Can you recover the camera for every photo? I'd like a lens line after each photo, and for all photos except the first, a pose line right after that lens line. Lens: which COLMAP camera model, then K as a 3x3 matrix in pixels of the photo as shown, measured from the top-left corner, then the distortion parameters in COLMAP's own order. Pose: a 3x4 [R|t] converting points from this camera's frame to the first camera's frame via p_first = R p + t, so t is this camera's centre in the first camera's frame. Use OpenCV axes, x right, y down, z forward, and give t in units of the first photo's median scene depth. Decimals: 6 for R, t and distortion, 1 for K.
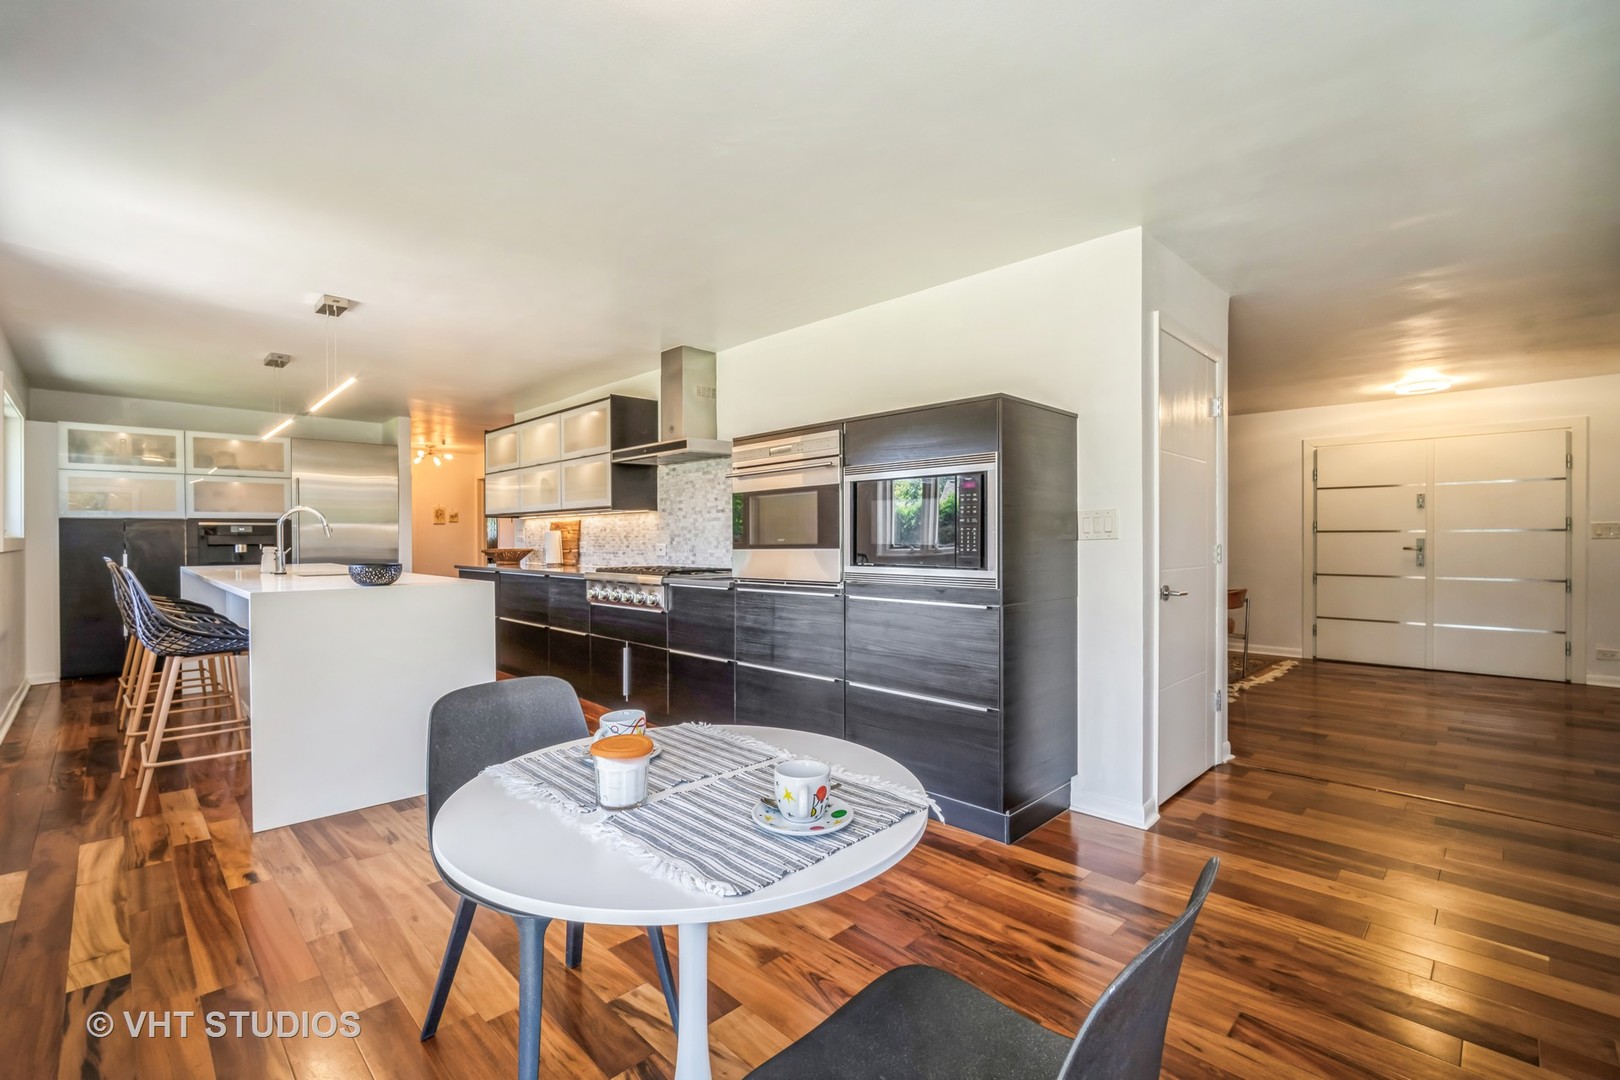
lens RADIAL K [[708.9, 0, 810.8], [0, 708.9, 541.4], [0, 0, 1]] dist [-0.008484, 0.000510]
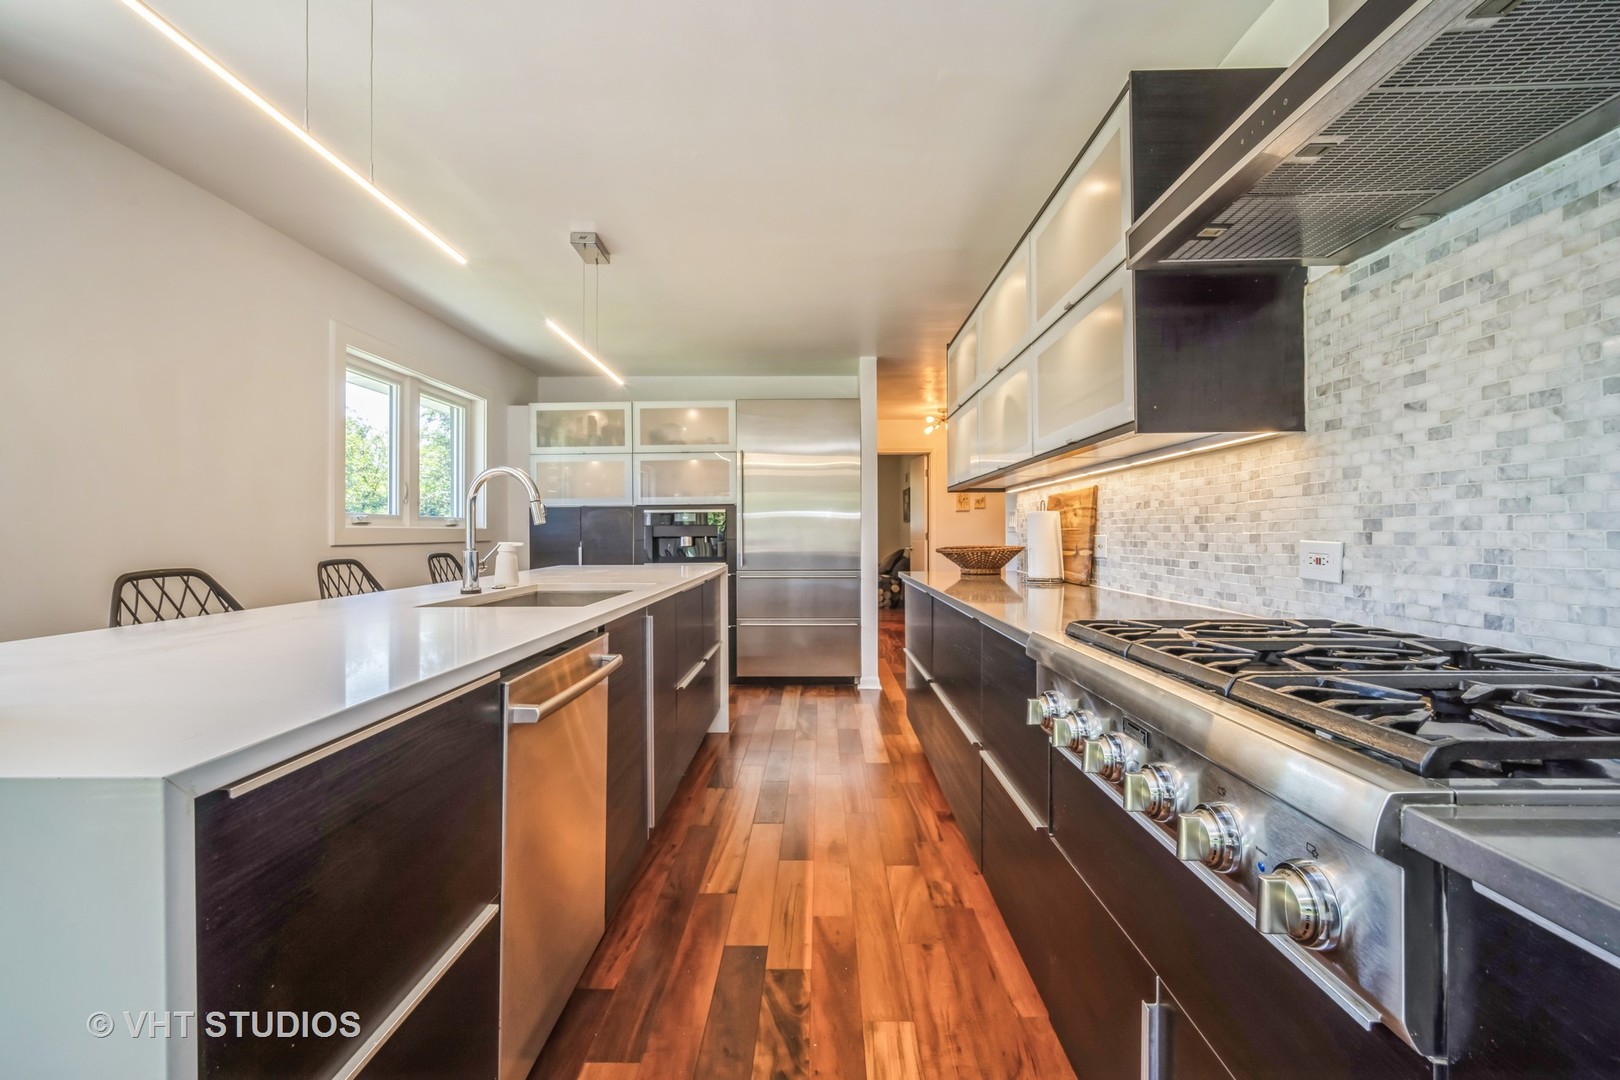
lens RADIAL K [[708.9, 0, 809.3], [0, 708.9, 529.1], [0, 0, 1]] dist [-0.008484, 0.000510]
pose [[0.695191, -0.003524, -0.718817, -0.151632], [-0.000479, 0.999985, -0.005365, 0.000367], [0.718825, 0.004074, 0.695179, 0.658241]]
